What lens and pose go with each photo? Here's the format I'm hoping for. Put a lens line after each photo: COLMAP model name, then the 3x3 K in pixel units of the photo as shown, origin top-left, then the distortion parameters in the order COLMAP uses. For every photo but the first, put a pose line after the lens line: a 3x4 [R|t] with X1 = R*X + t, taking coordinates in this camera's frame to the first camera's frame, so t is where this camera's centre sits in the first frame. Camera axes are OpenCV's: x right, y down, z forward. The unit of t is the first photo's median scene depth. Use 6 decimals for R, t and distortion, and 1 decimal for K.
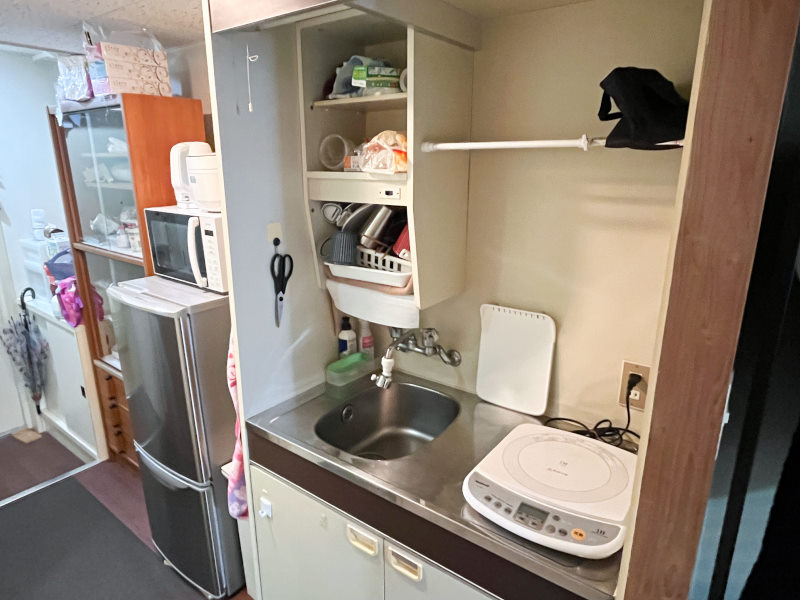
lens RADIAL K [[489.3, 0, 402.6], [0, 489.3, 297.5], [0, 0, 1]] dist [0.003143, -0.000292]
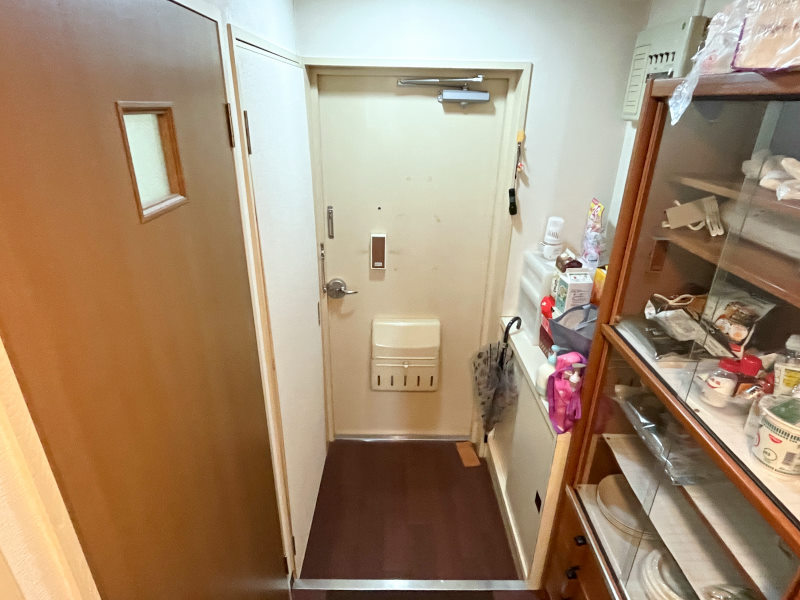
lens RADIAL K [[446.6, 0, 399.7], [0, 446.6, 301.1], [0, 0, 1]] dist [-0.001647, -0.000011]
pose [[0.612788, 0.328324, -0.718814, -0.369134], [-0.228071, 0.944379, 0.236922, -0.172306], [0.756620, 0.018758, 0.653586, 0.383539]]
